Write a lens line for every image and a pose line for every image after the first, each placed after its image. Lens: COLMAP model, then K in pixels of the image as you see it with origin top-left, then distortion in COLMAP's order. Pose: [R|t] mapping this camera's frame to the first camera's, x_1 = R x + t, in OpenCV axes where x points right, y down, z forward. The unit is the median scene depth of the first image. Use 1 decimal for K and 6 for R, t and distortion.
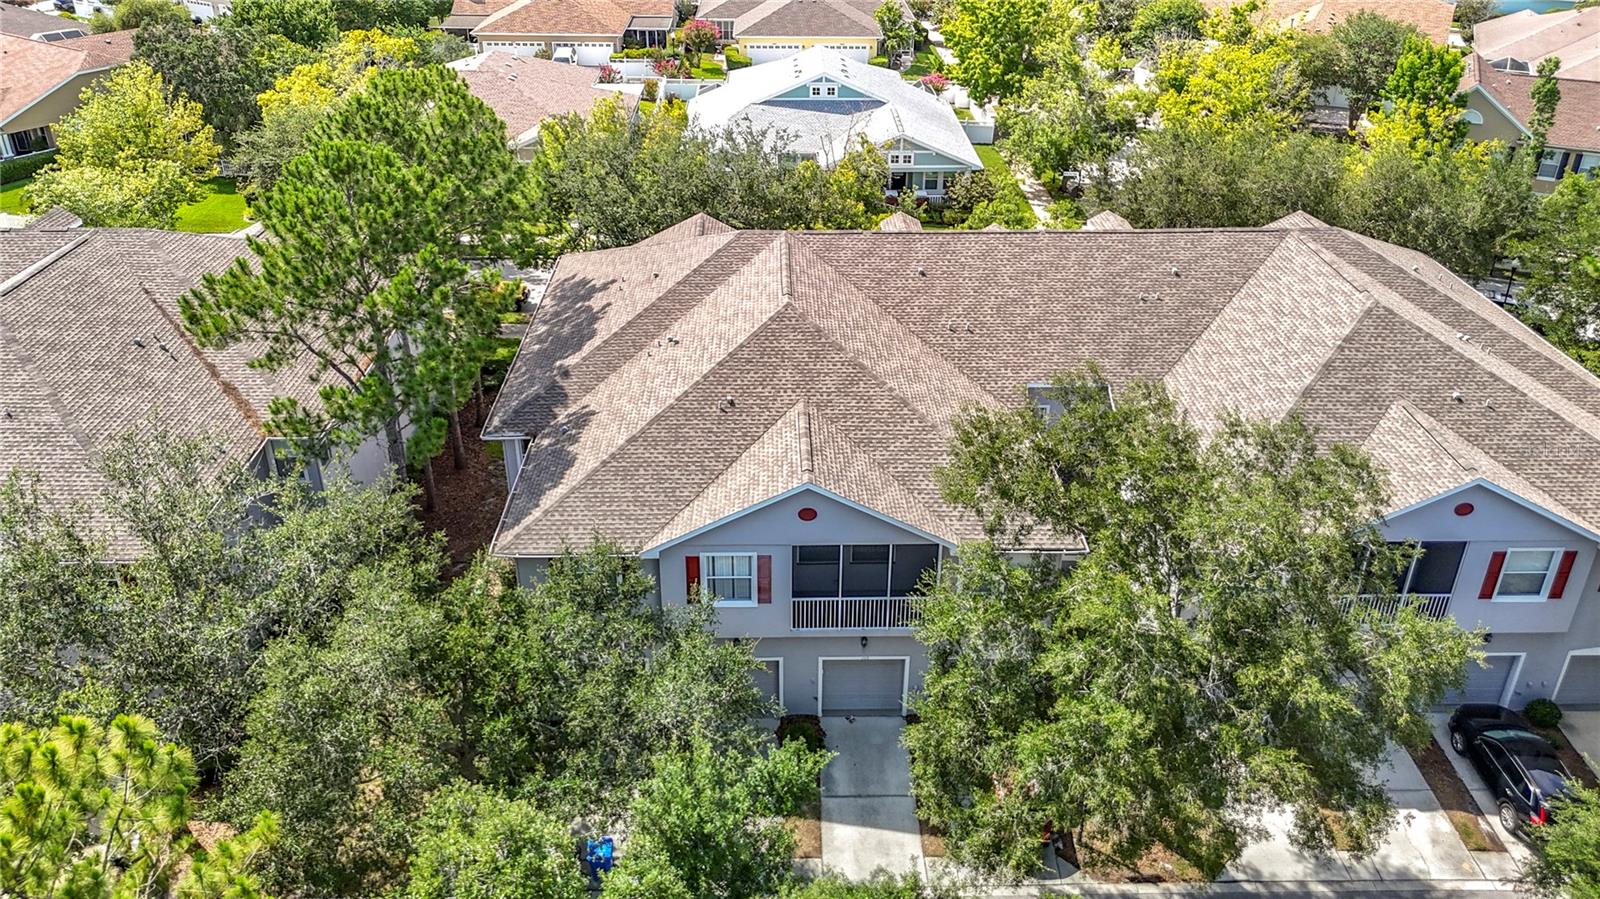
lens RADIAL K [[1267.1, 0, 827.8], [0, 1267.1, 442.3], [0, 0, 1]] dist [0.104521, -0.146768]
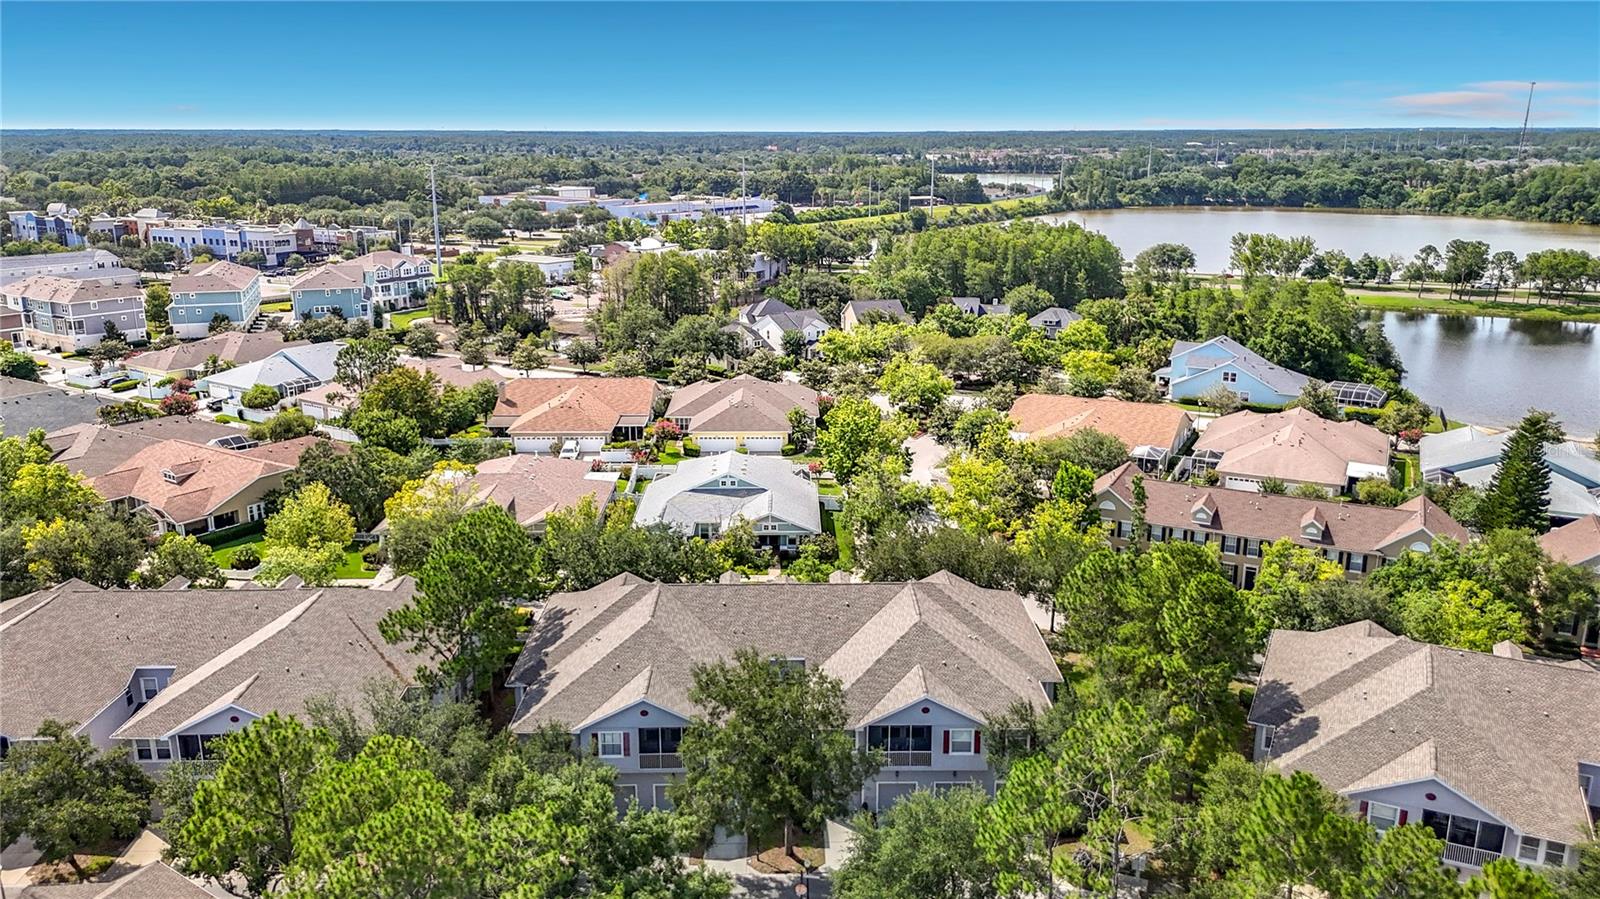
lens RADIAL K [[1267.1, 0, 827.8], [0, 1267.1, 442.3], [0, 0, 1]] dist [0.104521, -0.146768]
pose [[0.999940, -0.004811, -0.009876, 0.268724], [0.002329, 0.971397, -0.237450, 0.101007], [0.010736, 0.237413, 0.971350, -1.077765]]
